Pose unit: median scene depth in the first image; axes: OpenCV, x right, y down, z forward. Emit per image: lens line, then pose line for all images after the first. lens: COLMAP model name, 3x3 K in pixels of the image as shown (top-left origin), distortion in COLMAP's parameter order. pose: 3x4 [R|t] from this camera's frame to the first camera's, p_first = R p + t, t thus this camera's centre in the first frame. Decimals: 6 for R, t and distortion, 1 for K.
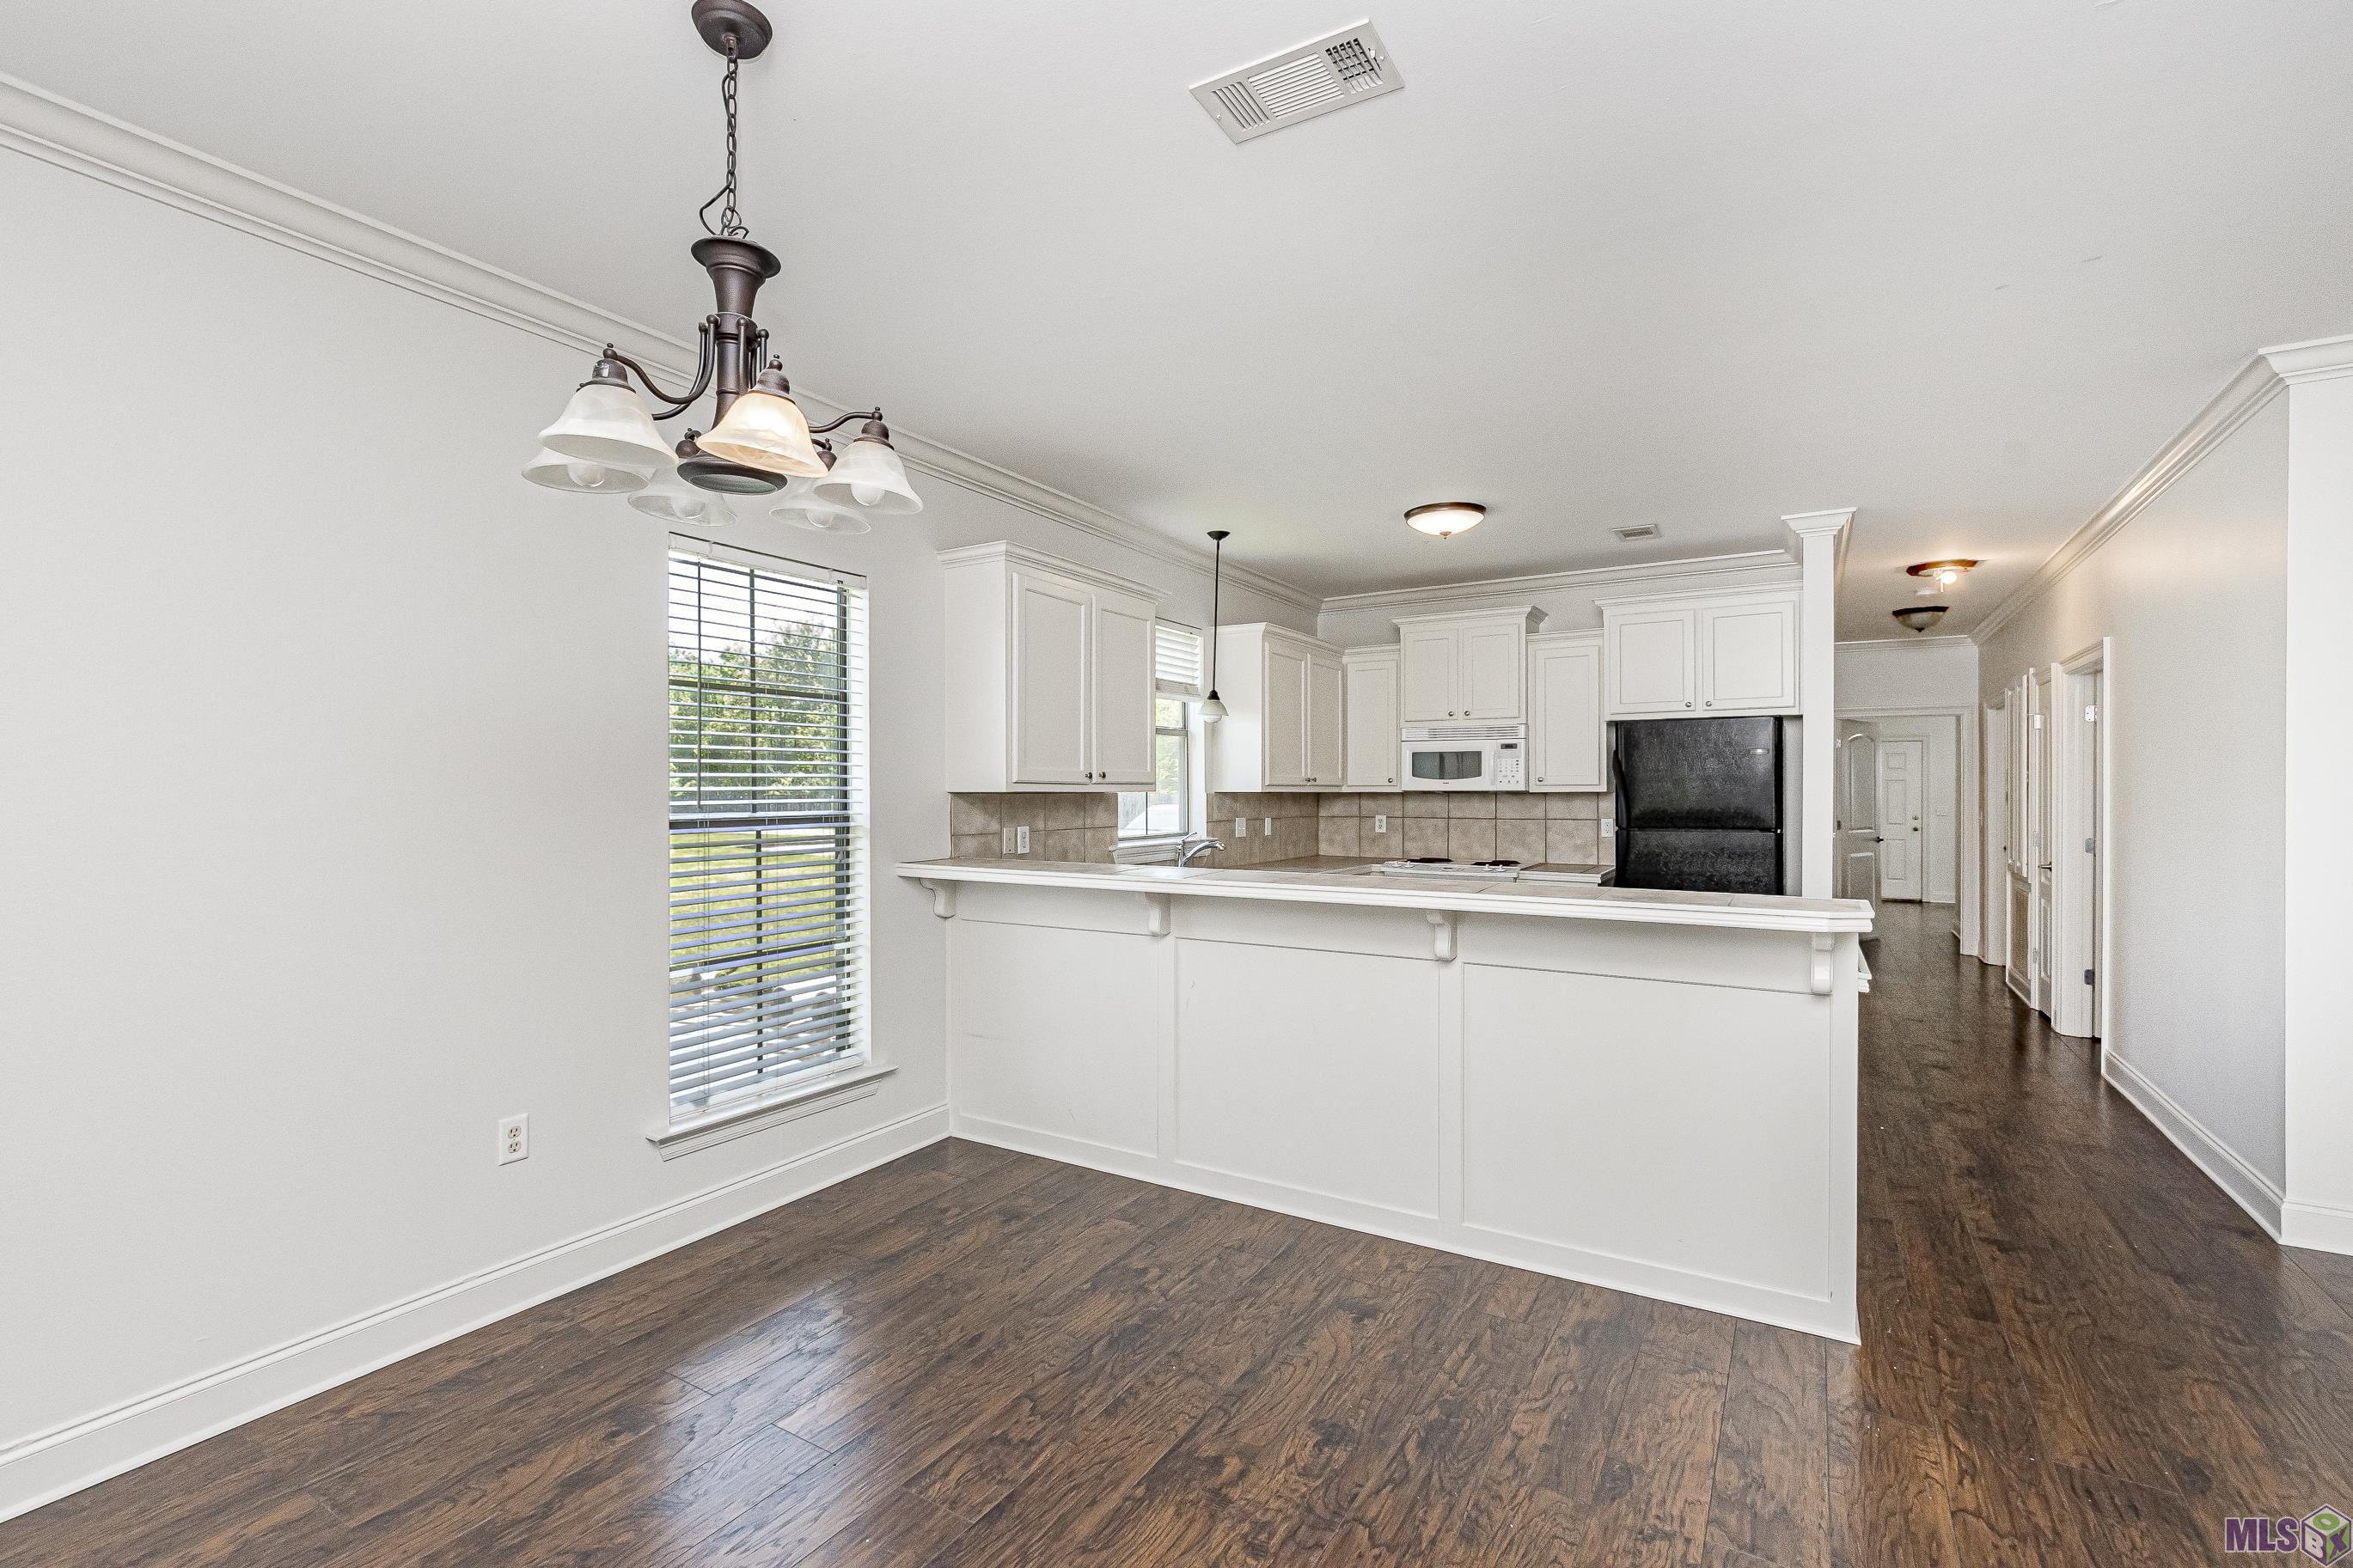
lens RADIAL K [[1074.3, 0, 1173.3], [0, 1074.3, 784.1], [0, 0, 1]] dist [-0.013998, 0.001370]
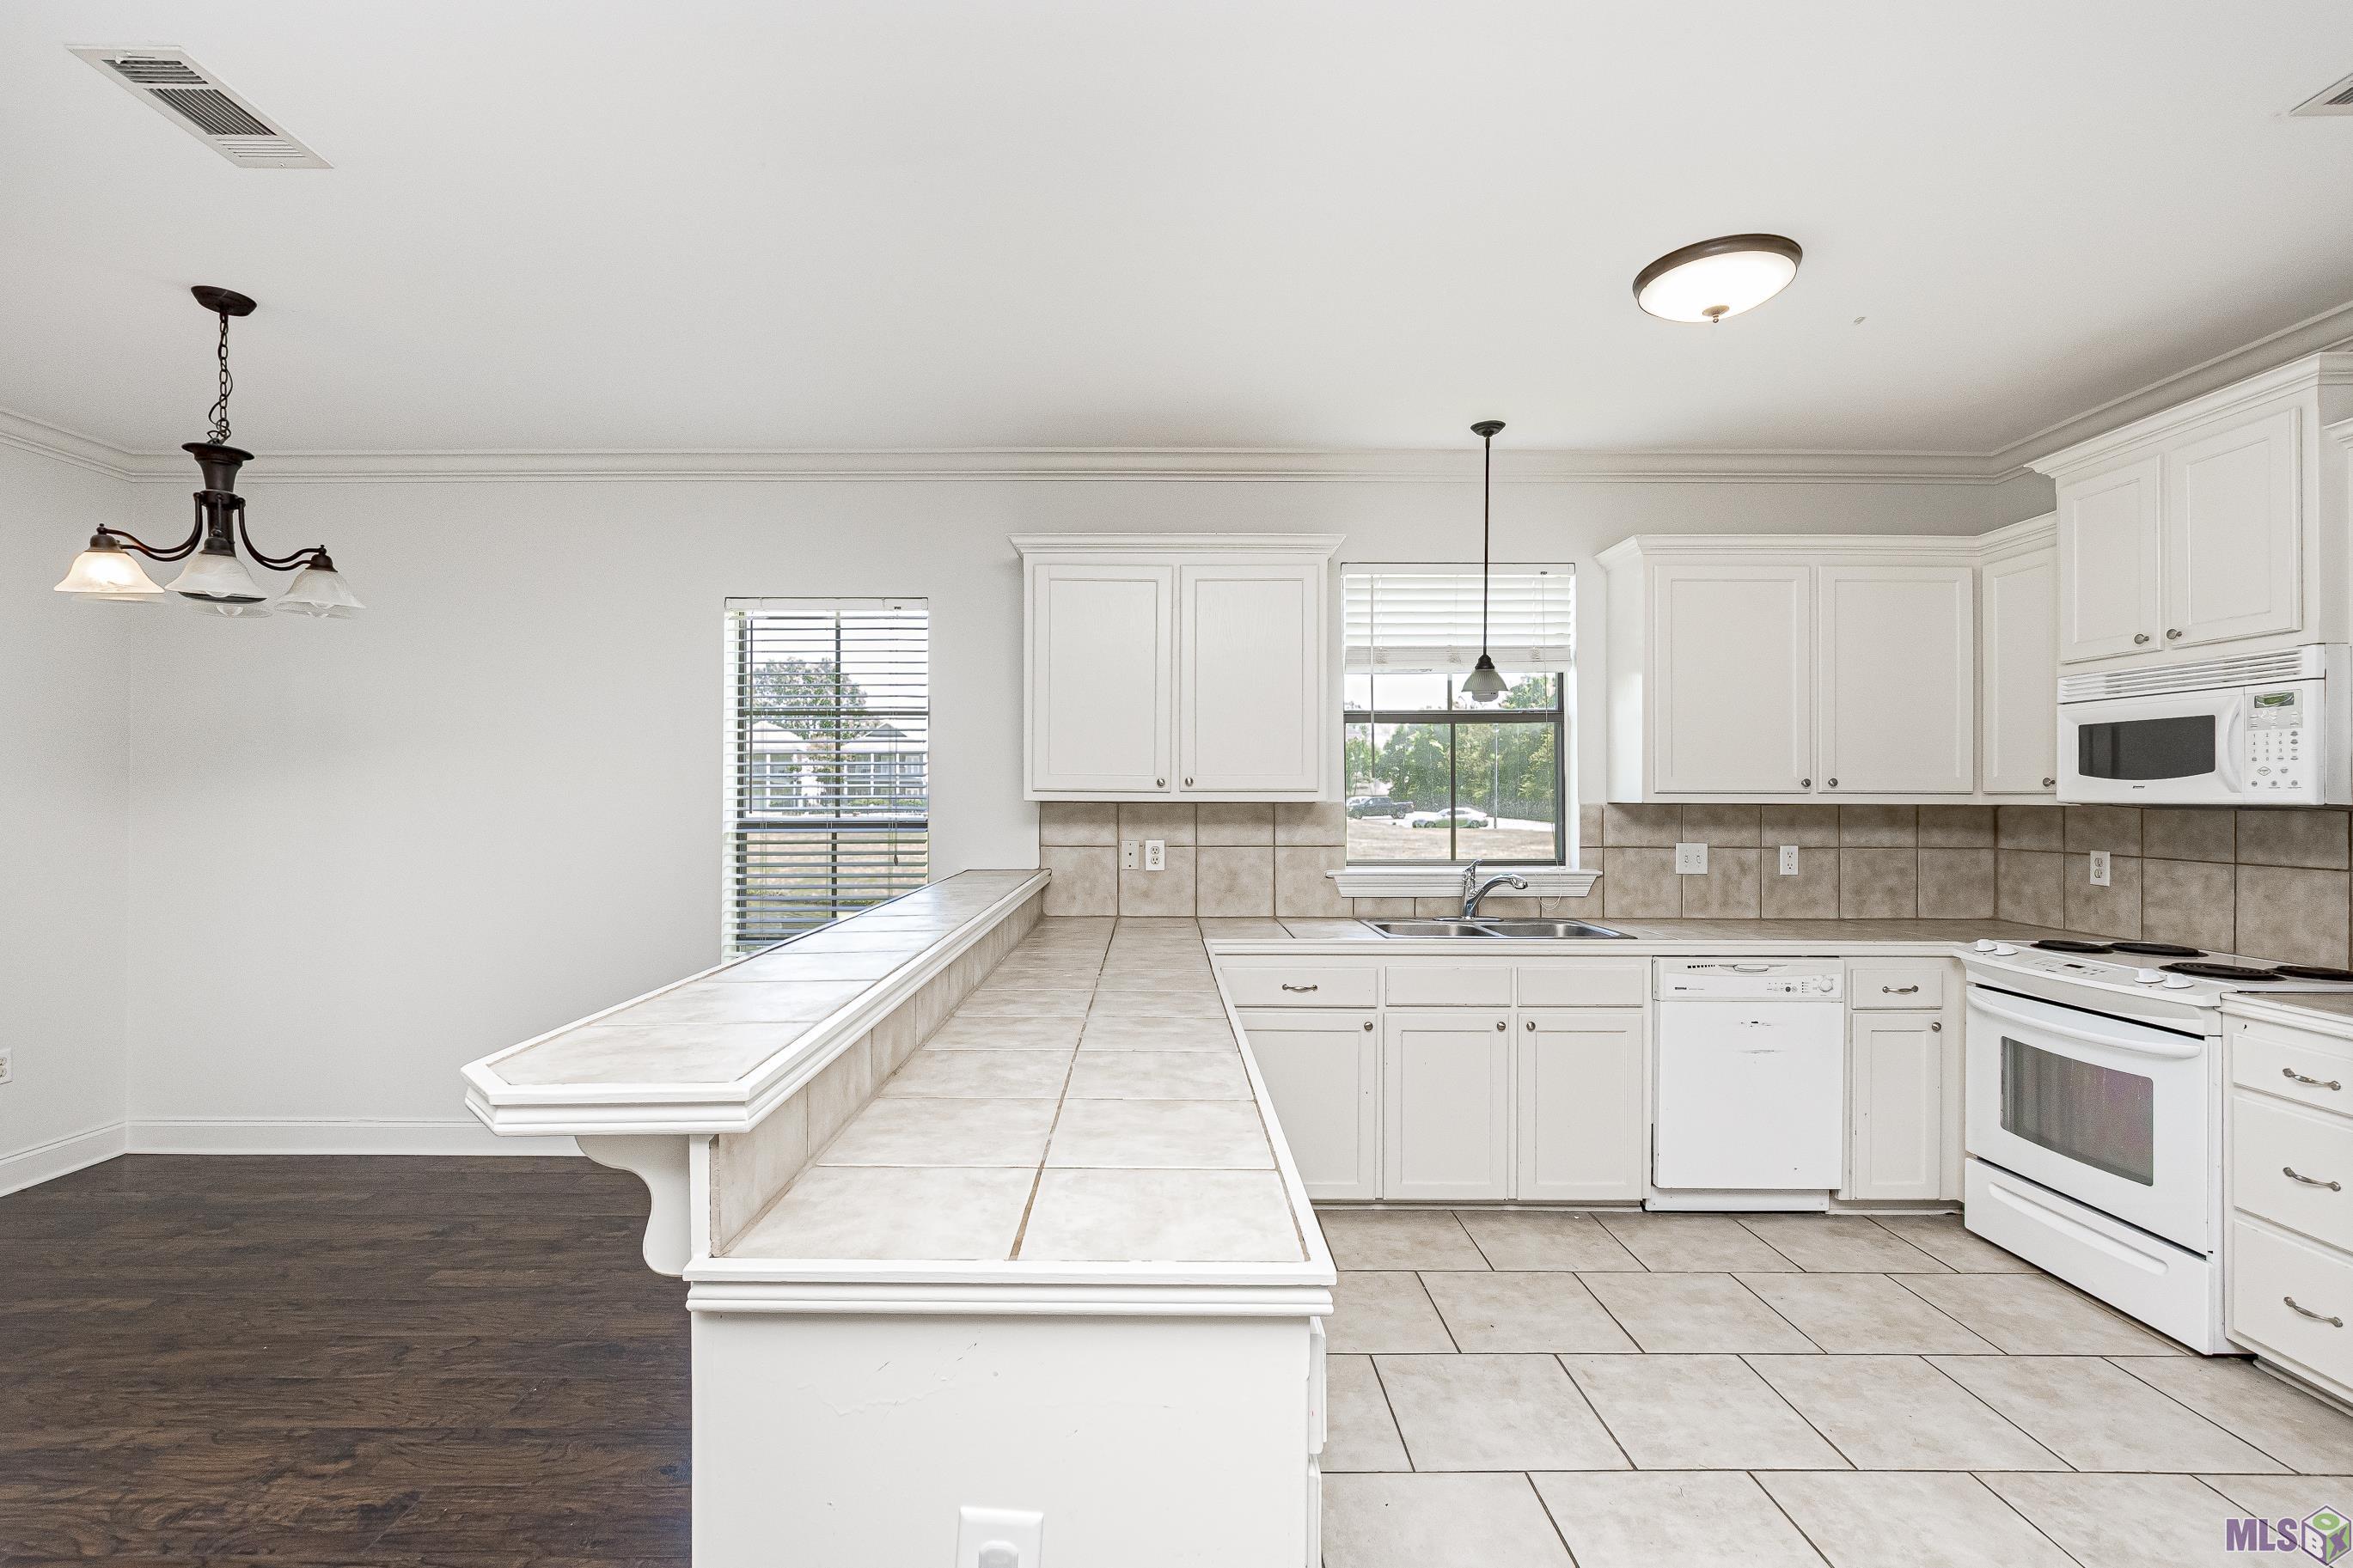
lens RADIAL K [[1074.3, 0, 1175.3], [0, 1074.3, 804.1], [0, 0, 1]] dist [-0.013998, 0.001370]
pose [[0.513017, 0.004529, -0.858366, 0.583461], [0.000349, 0.999985, 0.005485, 0.004904], [0.858378, -0.003113, 0.513008, 0.520491]]
